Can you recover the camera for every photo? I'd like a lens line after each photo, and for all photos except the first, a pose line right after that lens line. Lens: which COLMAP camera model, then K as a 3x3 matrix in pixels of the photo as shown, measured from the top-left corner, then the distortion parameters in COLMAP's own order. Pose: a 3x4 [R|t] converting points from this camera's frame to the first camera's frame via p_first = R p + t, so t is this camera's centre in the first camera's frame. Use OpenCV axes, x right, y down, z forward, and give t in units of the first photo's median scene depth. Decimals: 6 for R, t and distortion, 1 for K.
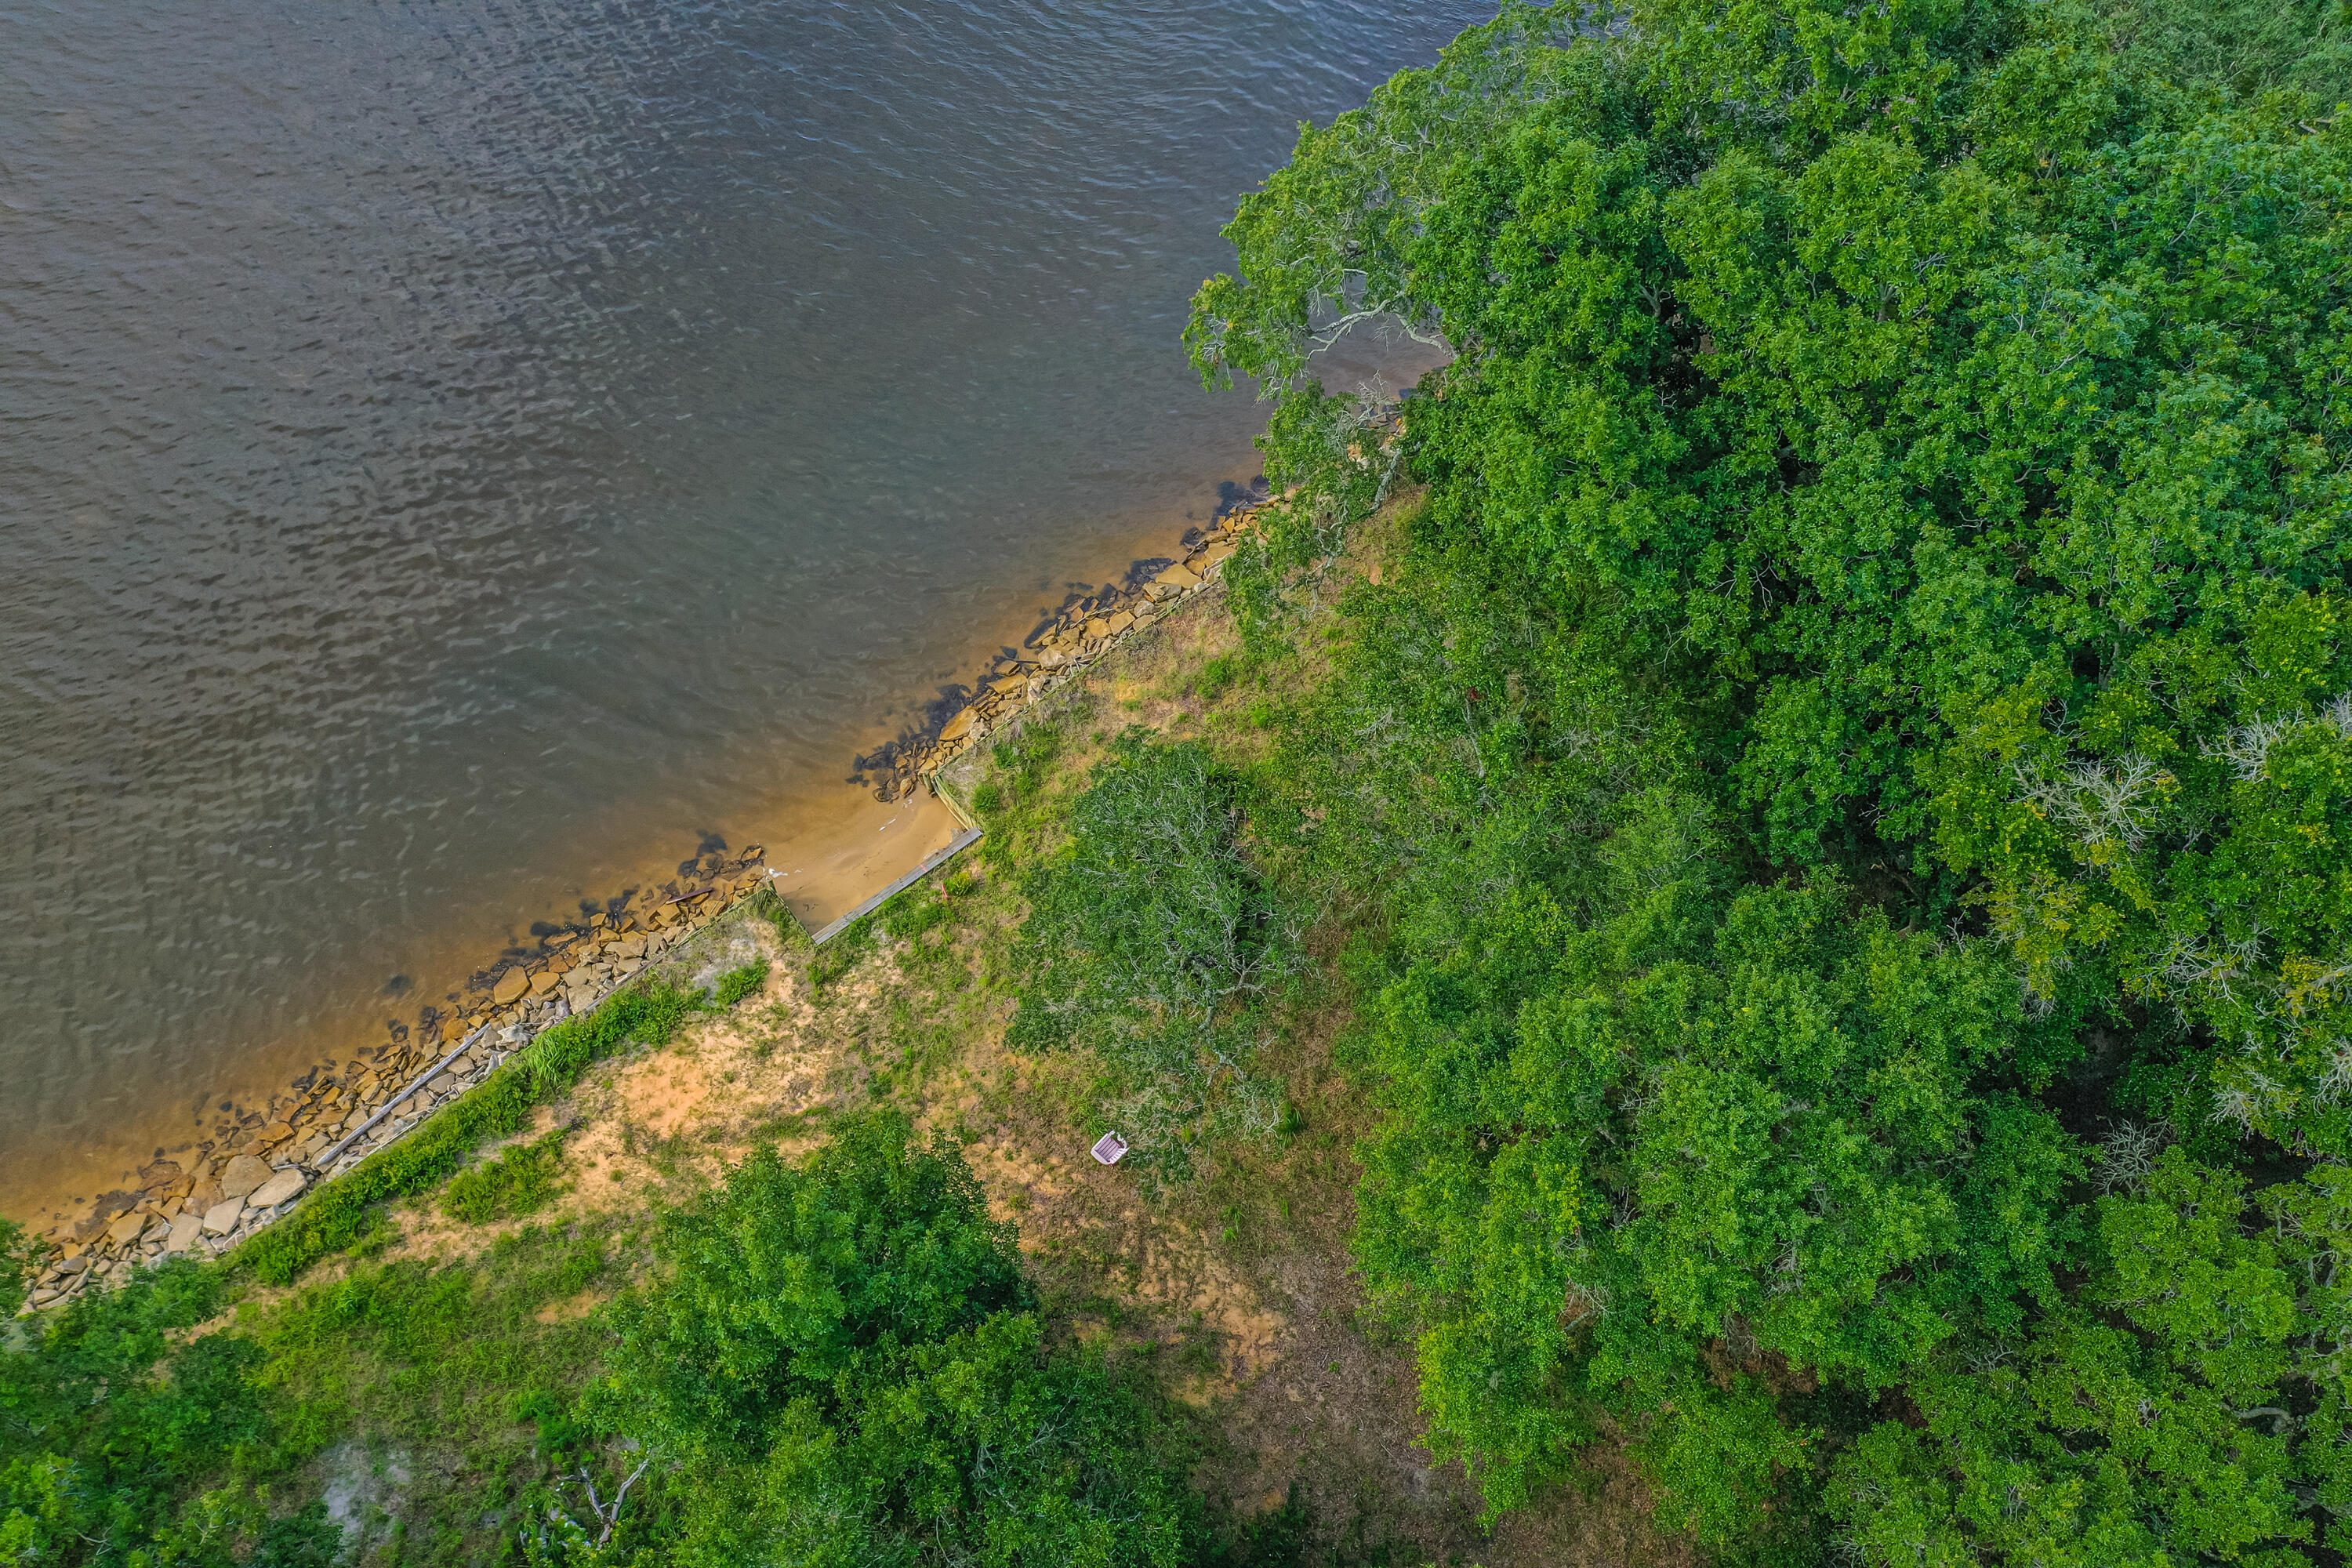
lens RADIAL K [[1833.0, 0, 1176.0], [0, 1833.0, 784.0], [0, 0, 1]] dist [-0.017947, -0.002104]
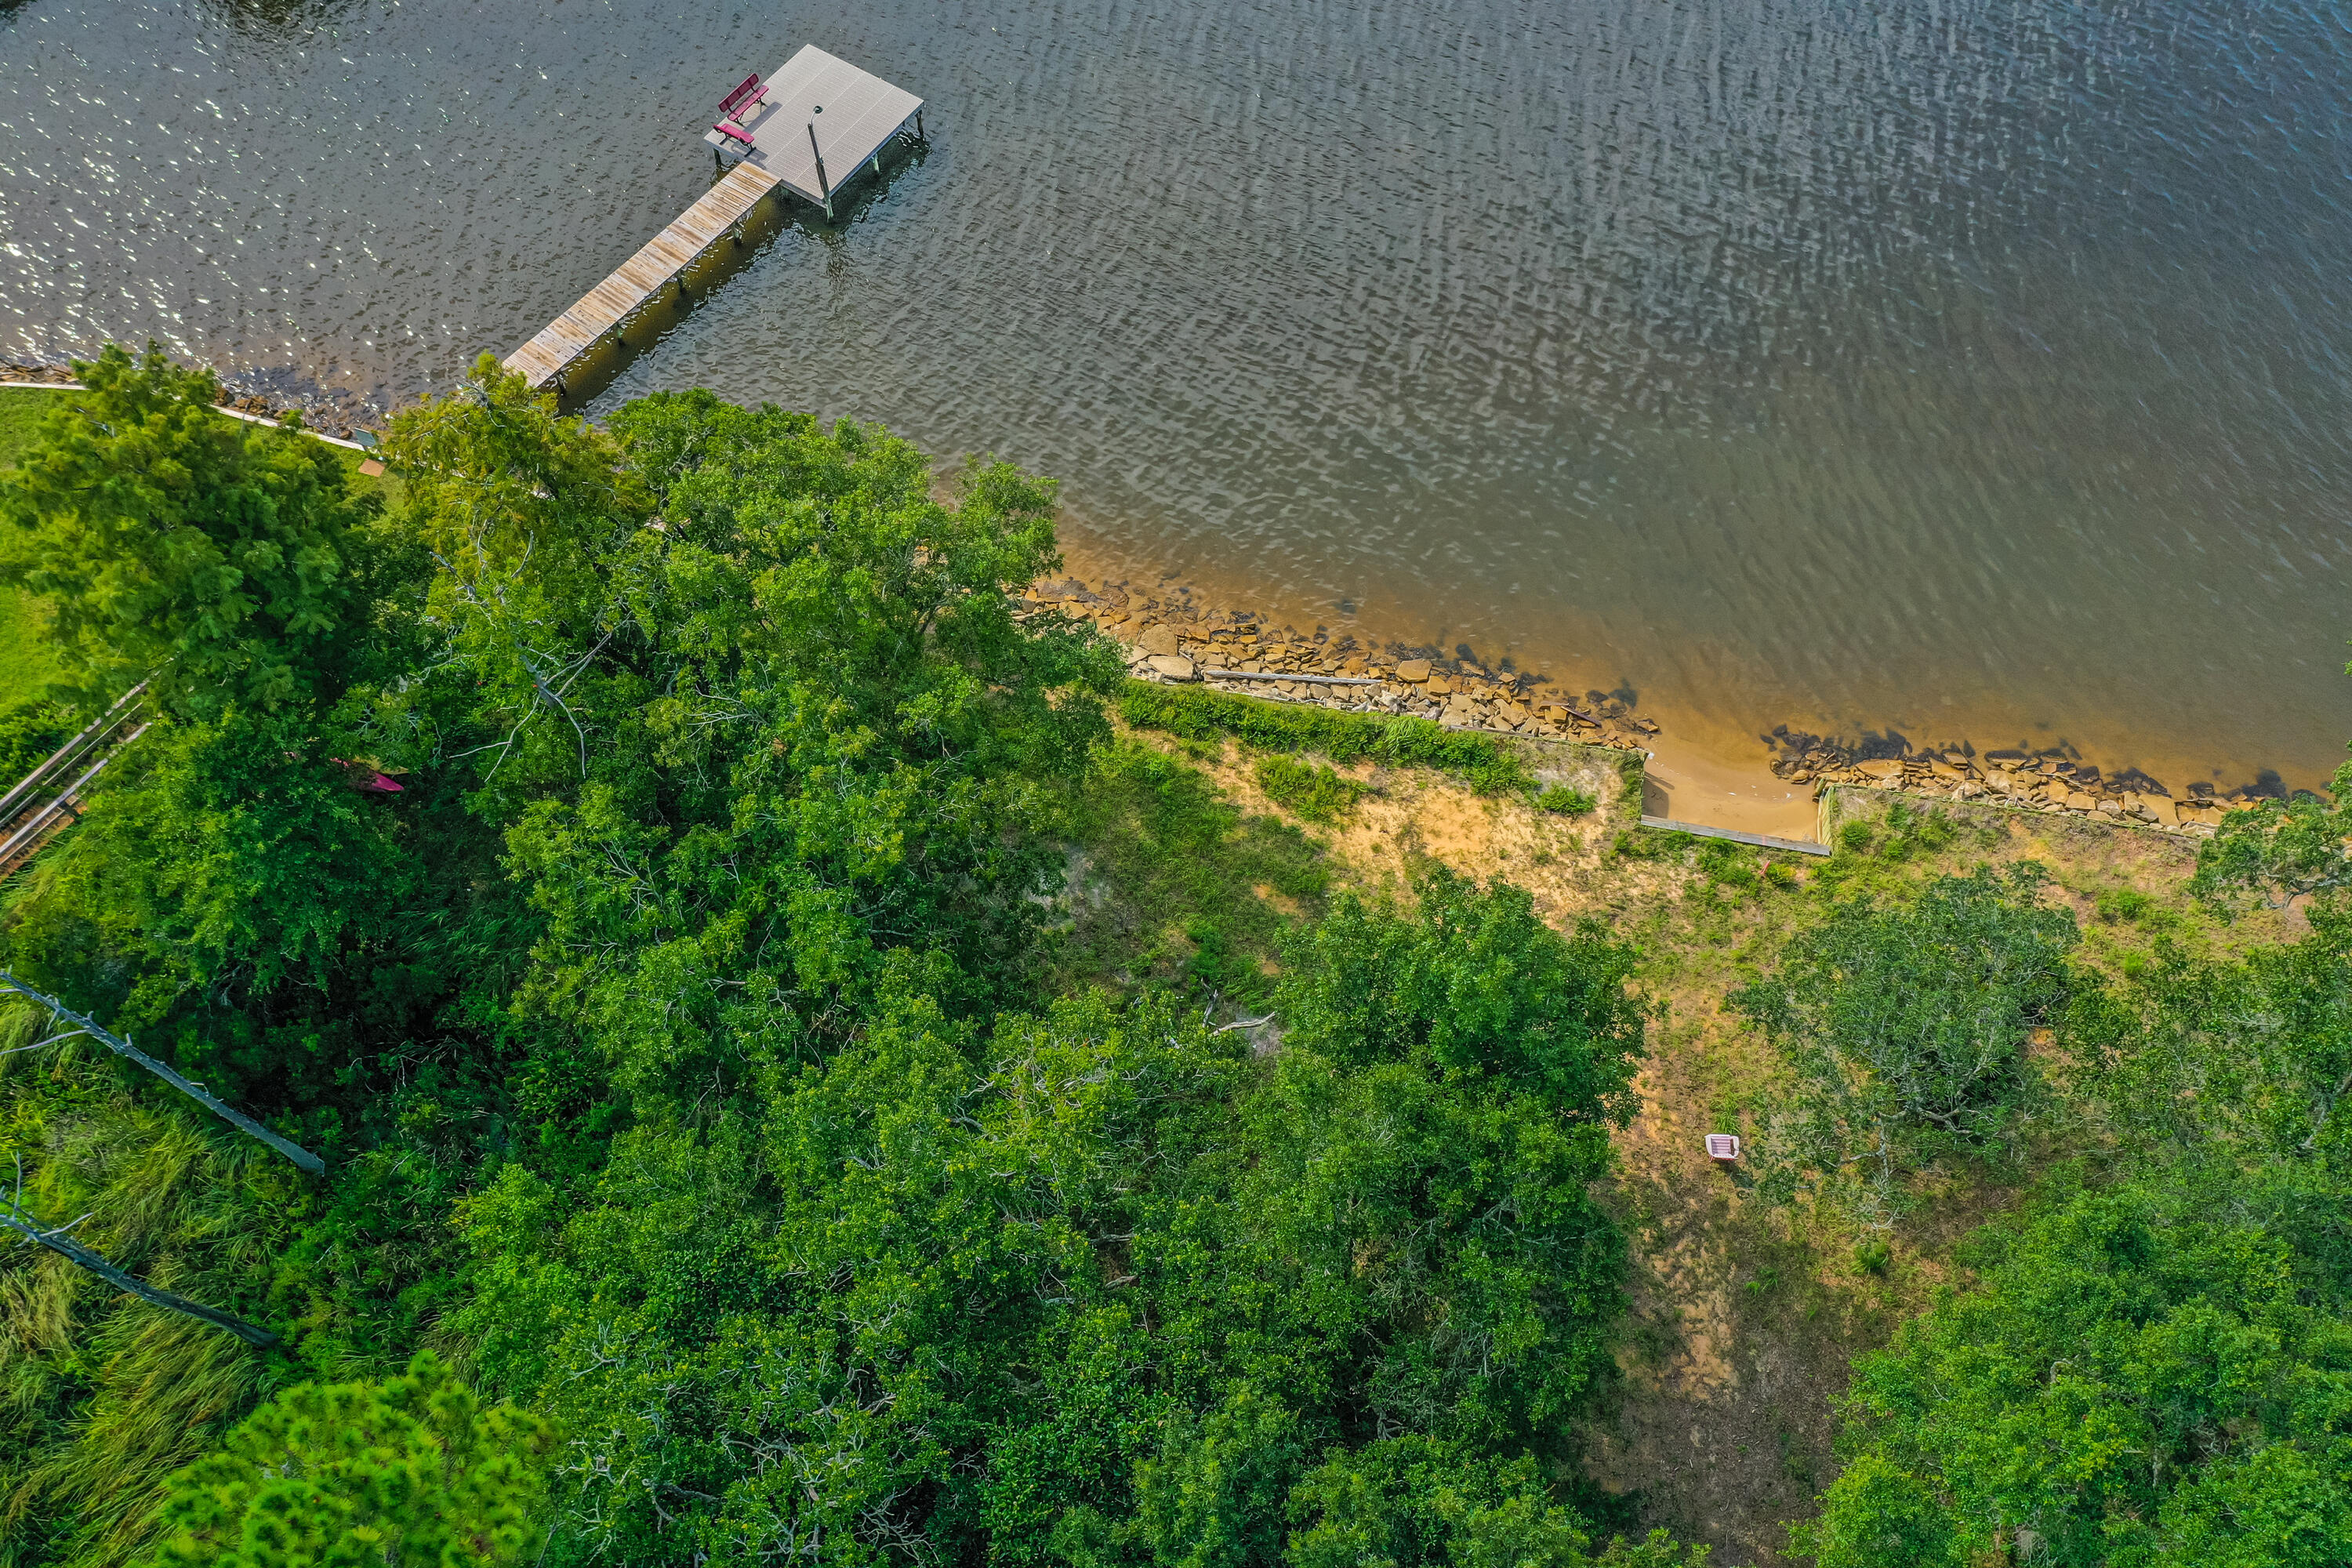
lens RADIAL K [[1833.0, 0, 1176.0], [0, 1833.0, 784.0], [0, 0, 1]] dist [-0.017947, -0.002104]
pose [[0.653977, 0.666969, -0.357024, -0.004944], [-0.660862, 0.733364, 0.159493, 0.080856], [0.368205, 0.131639, 0.920378, -0.102176]]
